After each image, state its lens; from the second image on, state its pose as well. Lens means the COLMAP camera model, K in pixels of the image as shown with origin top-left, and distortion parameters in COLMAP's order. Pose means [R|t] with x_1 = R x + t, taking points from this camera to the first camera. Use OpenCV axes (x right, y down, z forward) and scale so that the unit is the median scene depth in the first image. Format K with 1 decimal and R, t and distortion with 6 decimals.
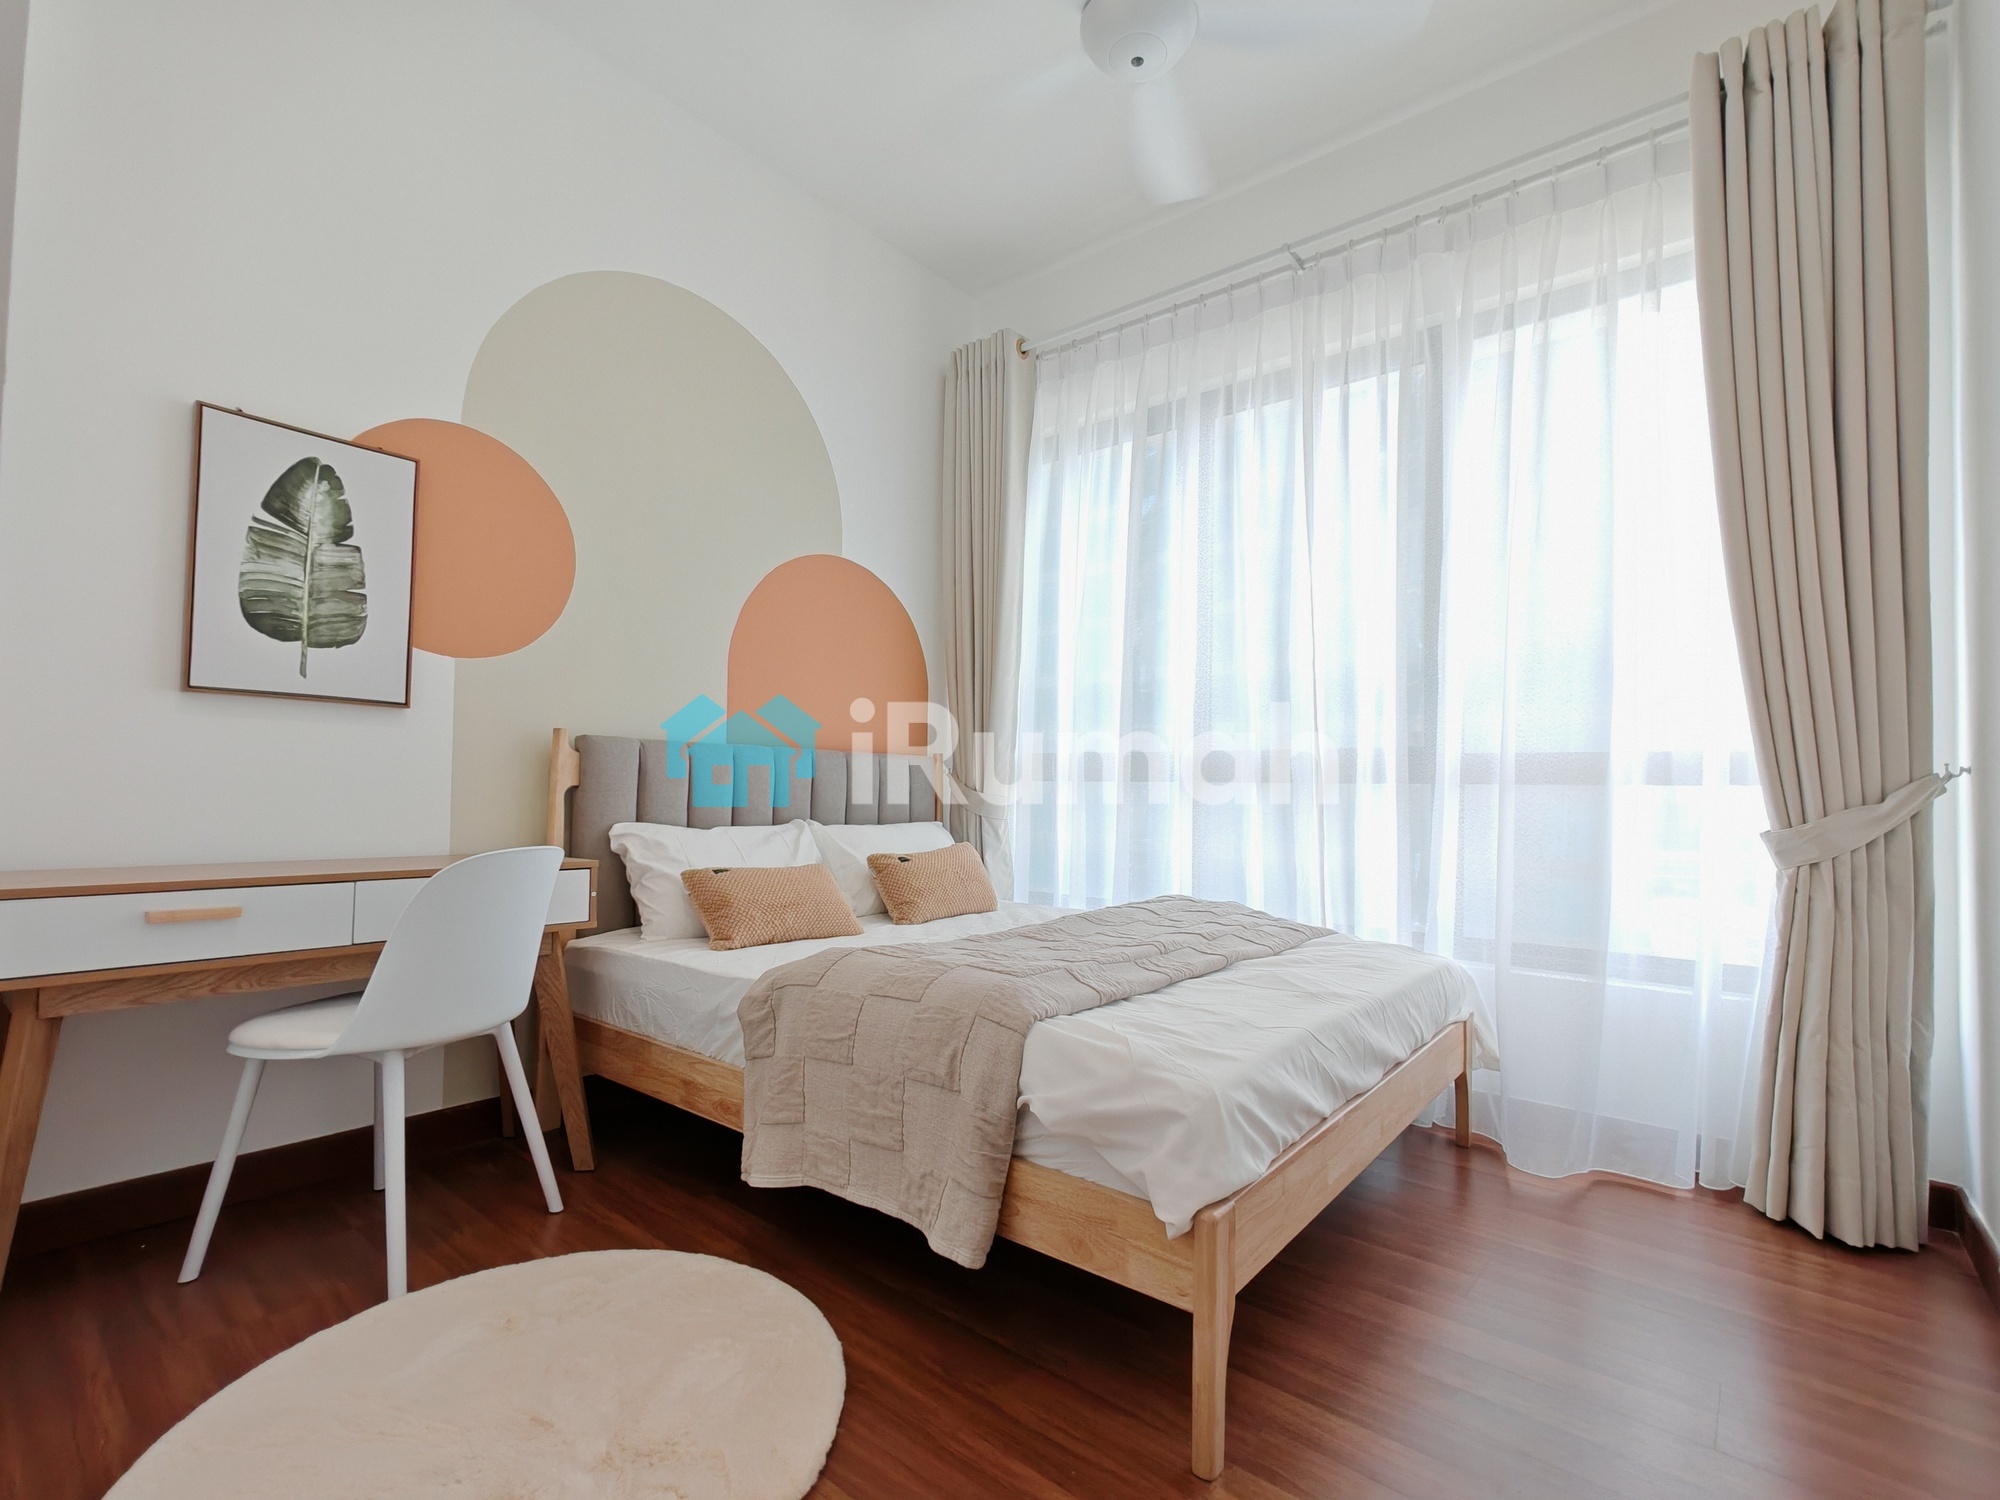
lens RADIAL K [[918.7, 0, 1007.9], [0, 918.7, 770.0], [0, 0, 1]] dist [-0.004397, 0.006503]
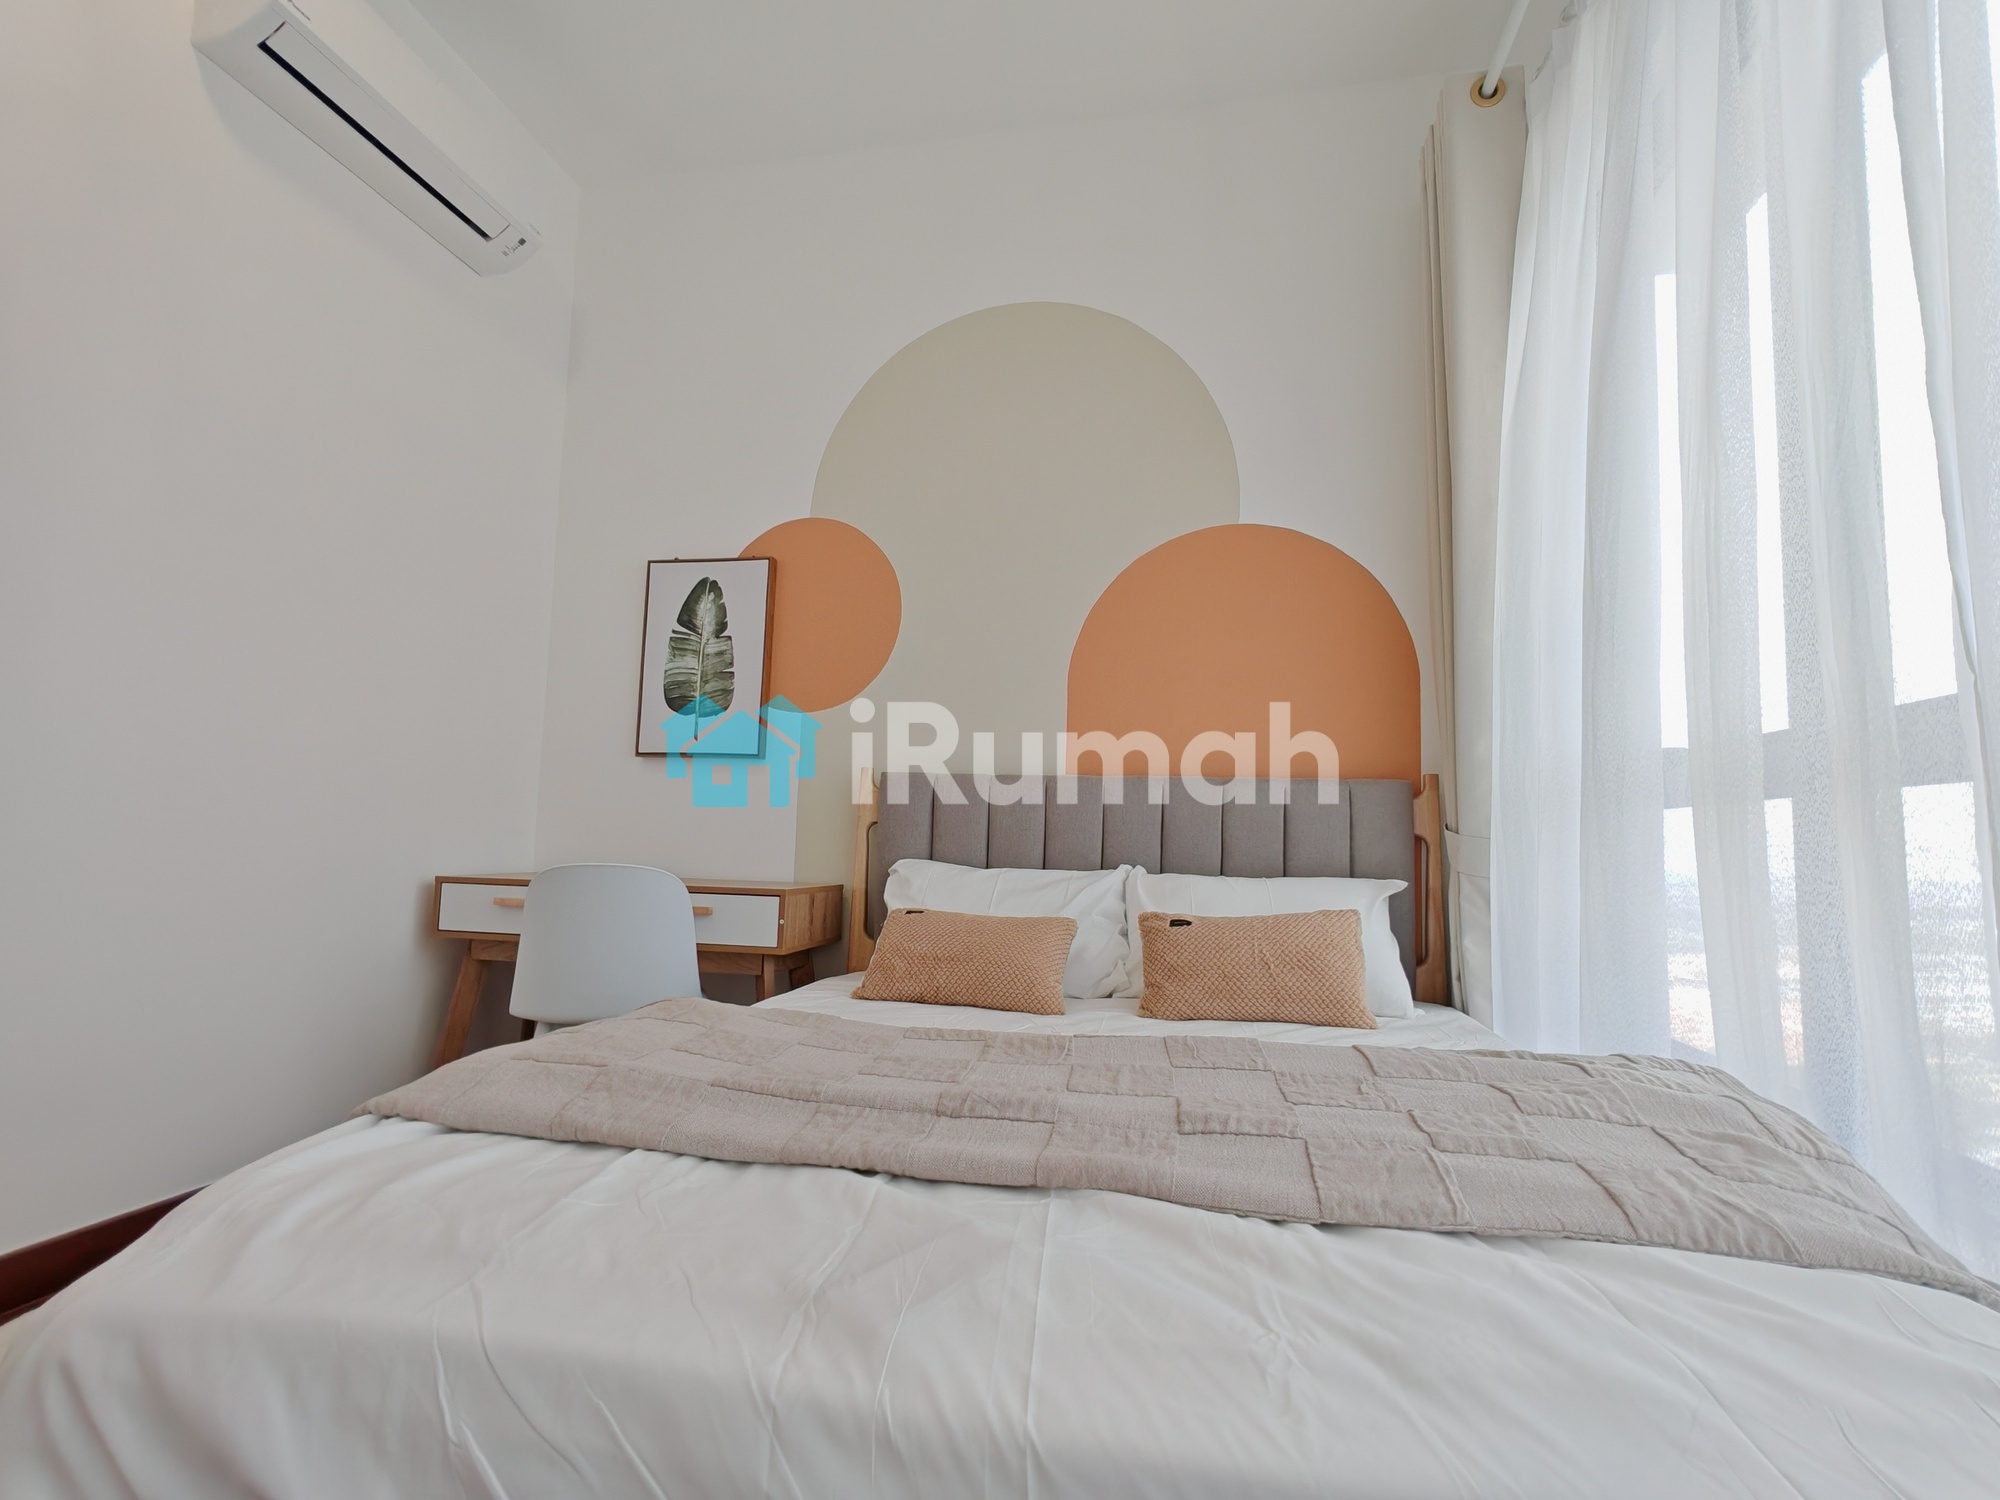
lens RADIAL K [[918.7, 0, 1007.9], [0, 918.7, 770.0], [0, 0, 1]] dist [-0.004397, 0.006503]
pose [[0.463031, -0.078245, -0.882881, 0.606177], [0.002291, 0.996198, -0.087086, 0.058387], [0.886339, 0.038301, 0.461450, 0.769371]]
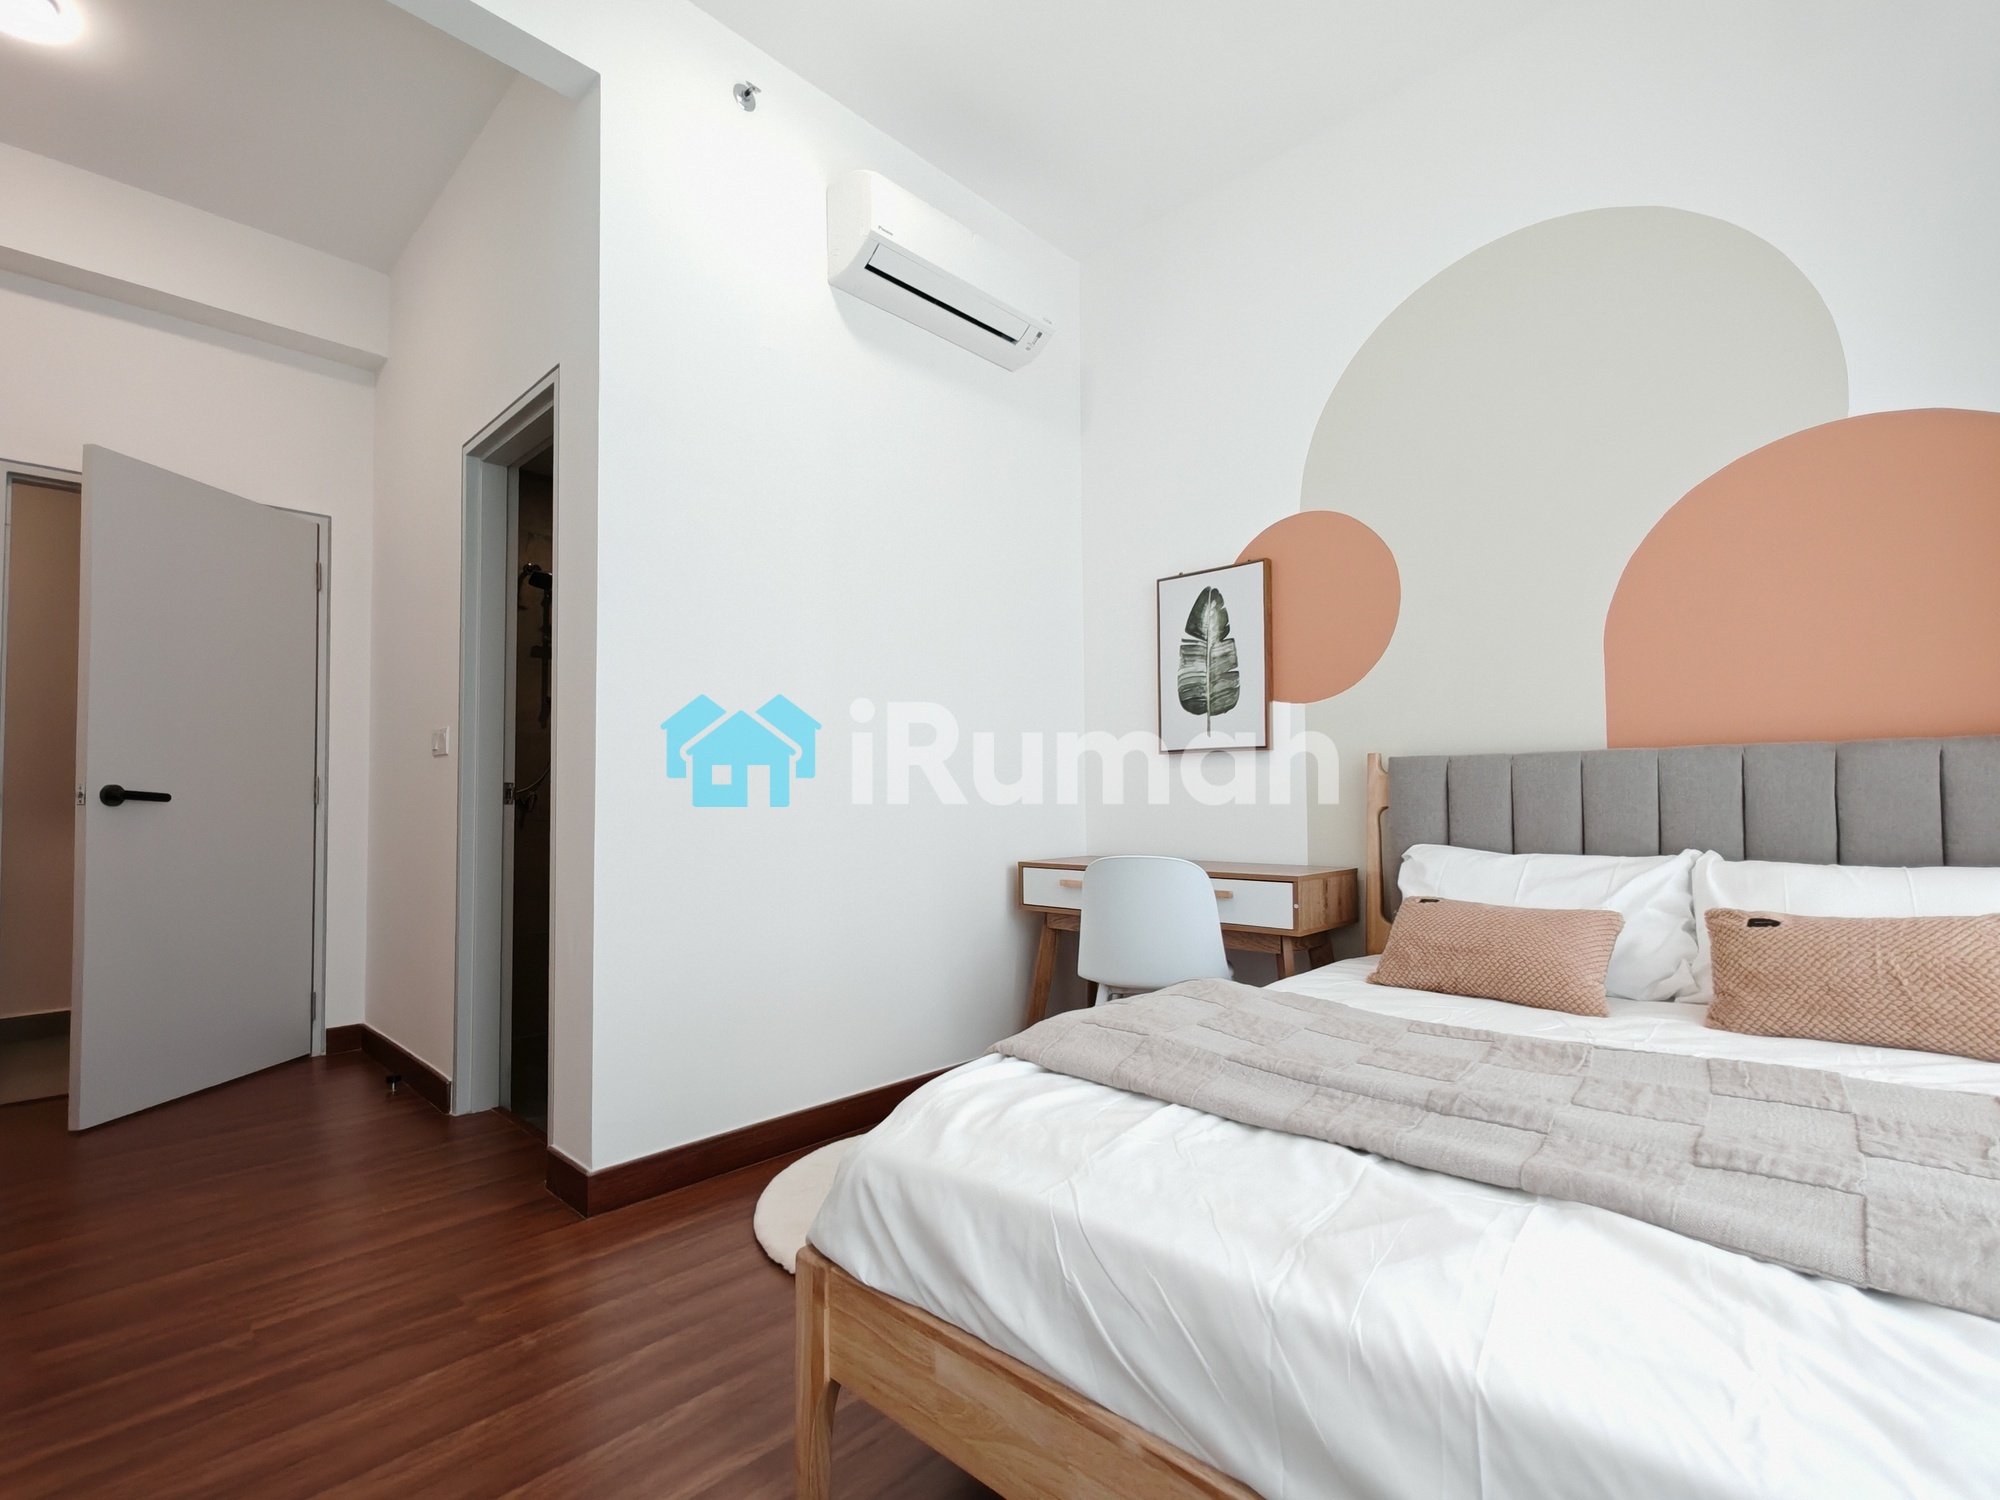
lens RADIAL K [[918.7, 0, 1007.9], [0, 918.7, 770.0], [0, 0, 1]] dist [-0.004397, 0.006503]
pose [[-0.078959, -0.050959, -0.995575, 0.708778], [0.032858, 0.998017, -0.053690, 0.020537], [0.996336, -0.036952, -0.077128, 0.771120]]
